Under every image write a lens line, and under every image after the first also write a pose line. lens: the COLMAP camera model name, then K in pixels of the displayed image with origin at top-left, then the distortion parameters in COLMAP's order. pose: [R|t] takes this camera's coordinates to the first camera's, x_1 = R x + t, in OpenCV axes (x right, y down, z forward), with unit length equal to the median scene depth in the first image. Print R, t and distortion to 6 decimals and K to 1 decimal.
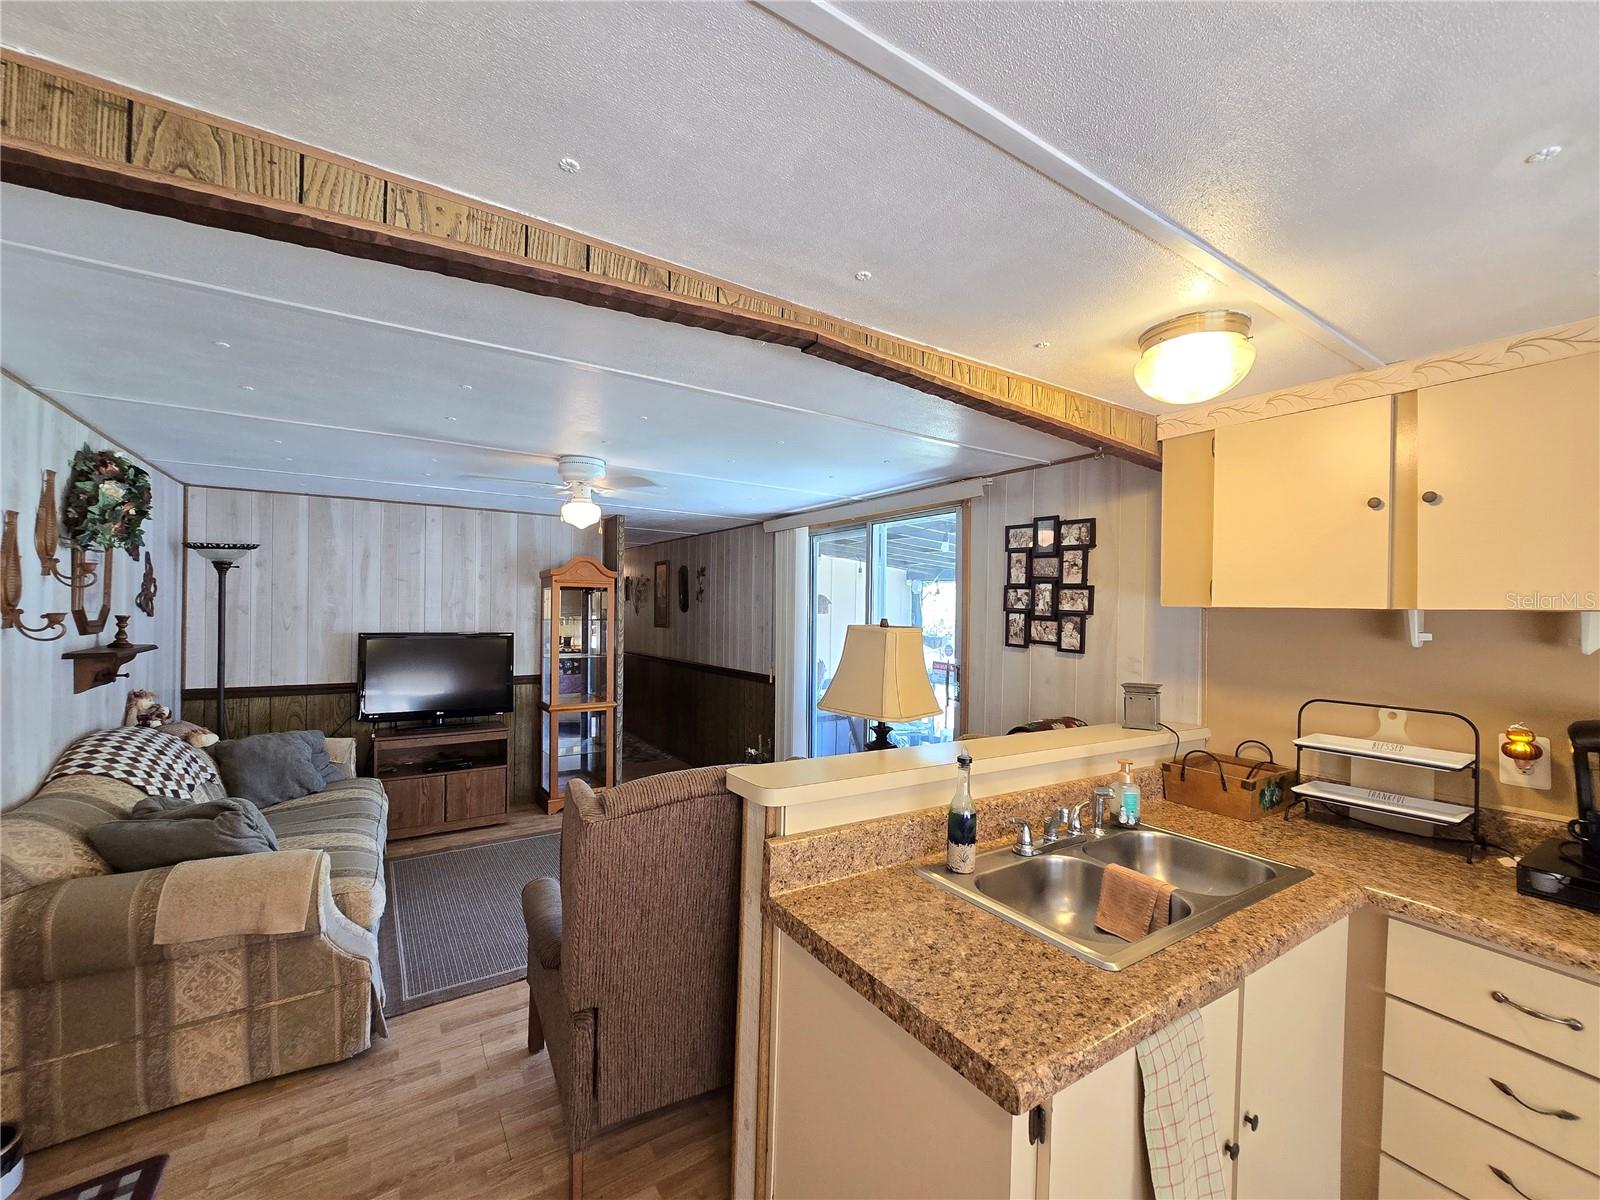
lens RADIAL K [[655.4, 0, 793.0], [0, 655.4, 607.0], [0, 0, 1]] dist [-0.008976, 0.002623]
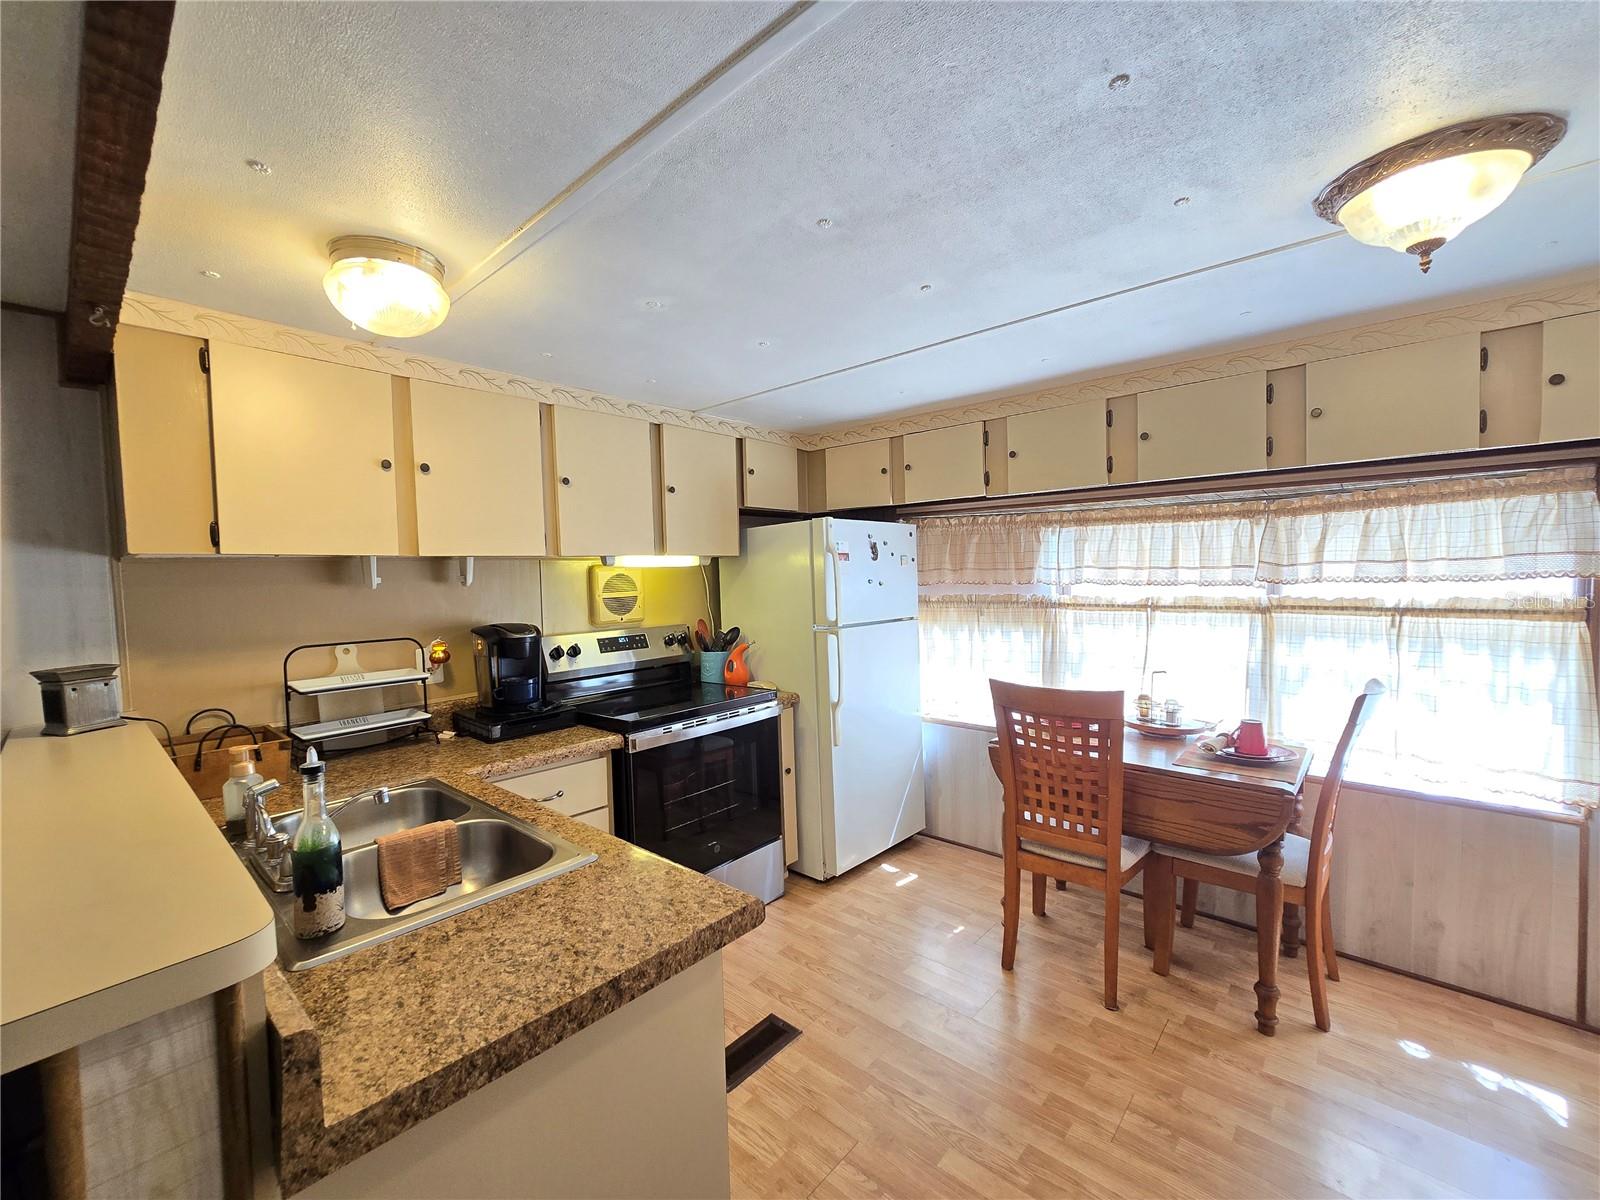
lens RADIAL K [[655.4, 0, 793.0], [0, 655.4, 607.0], [0, 0, 1]] dist [-0.008976, 0.002623]
pose [[-0.265487, -0.060372, 0.962222, -0.495264], [0.015199, 0.997651, 0.066788, 0.031281], [-0.963995, 0.032357, -0.263946, 0.691342]]
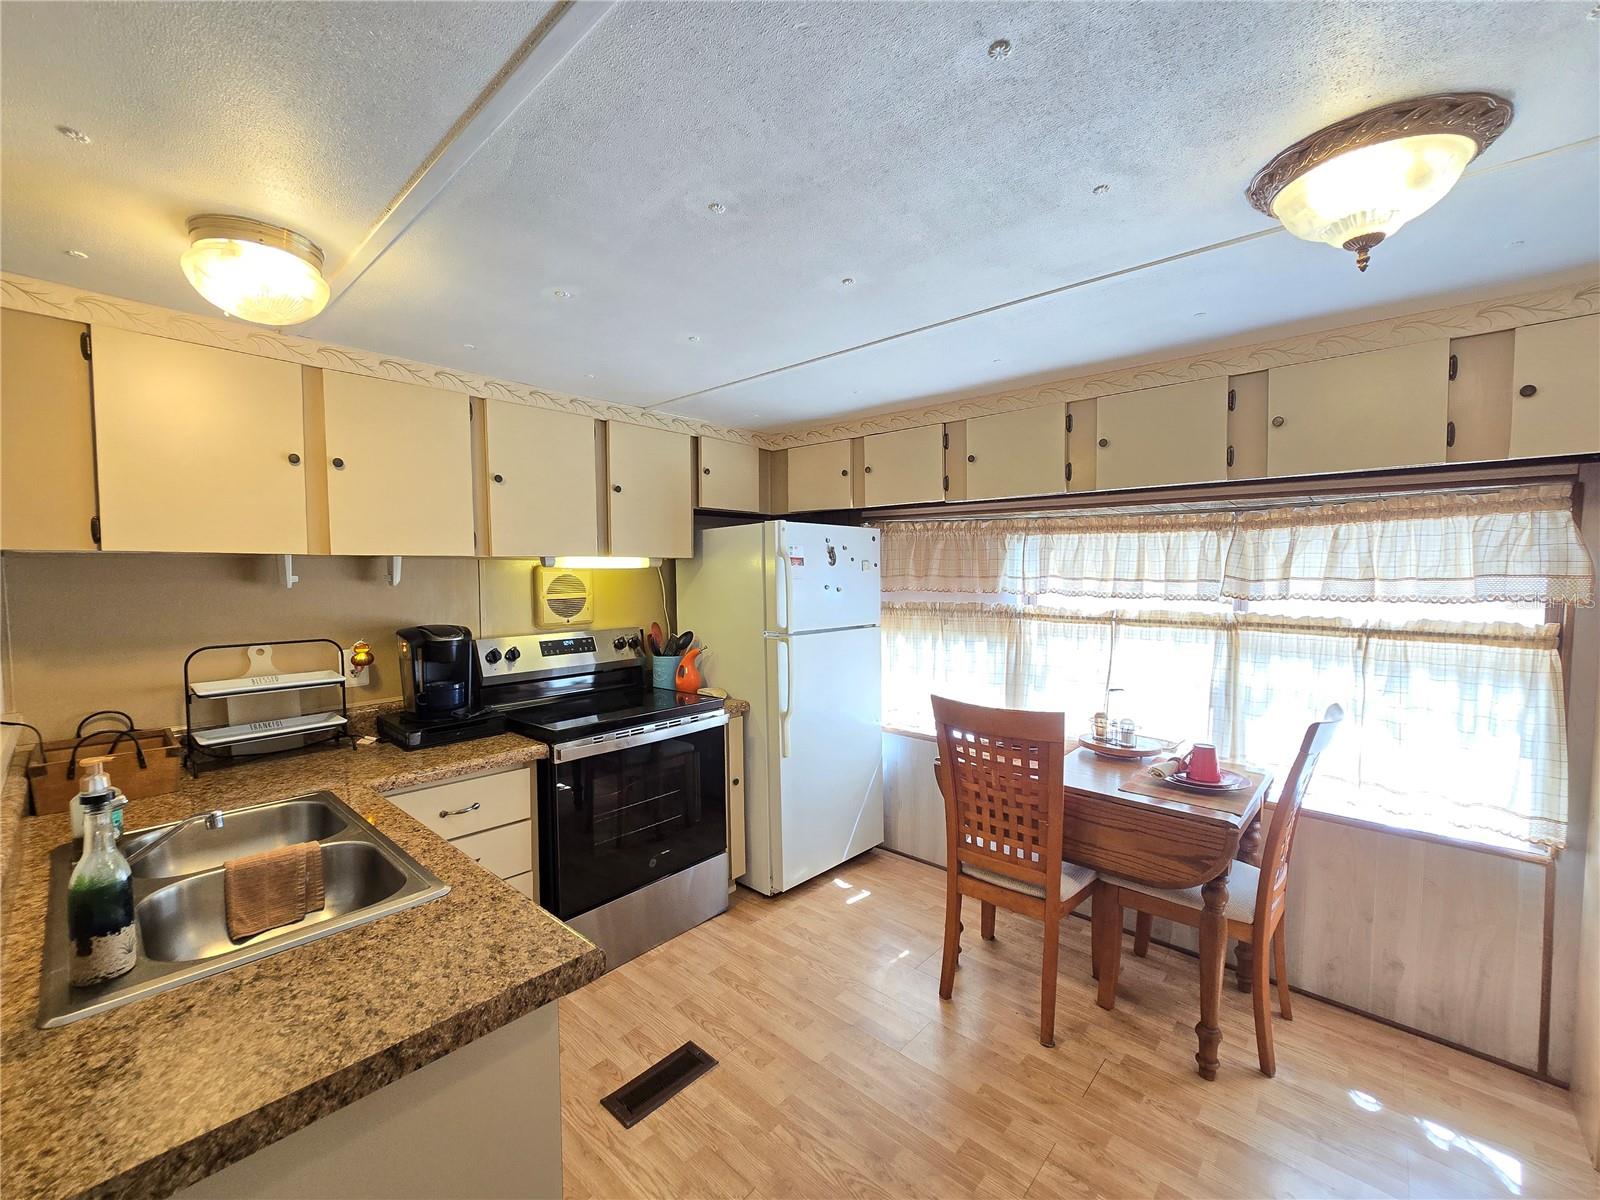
lens RADIAL K [[655.4, 0, 793.0], [0, 655.4, 607.0], [0, 0, 1]] dist [-0.008976, 0.002623]
pose [[-0.256807, -0.069957, 0.963927, -0.469983], [-0.004289, 0.997449, 0.071248, 0.010903], [-0.966453, 0.014162, -0.256452, 0.523017]]
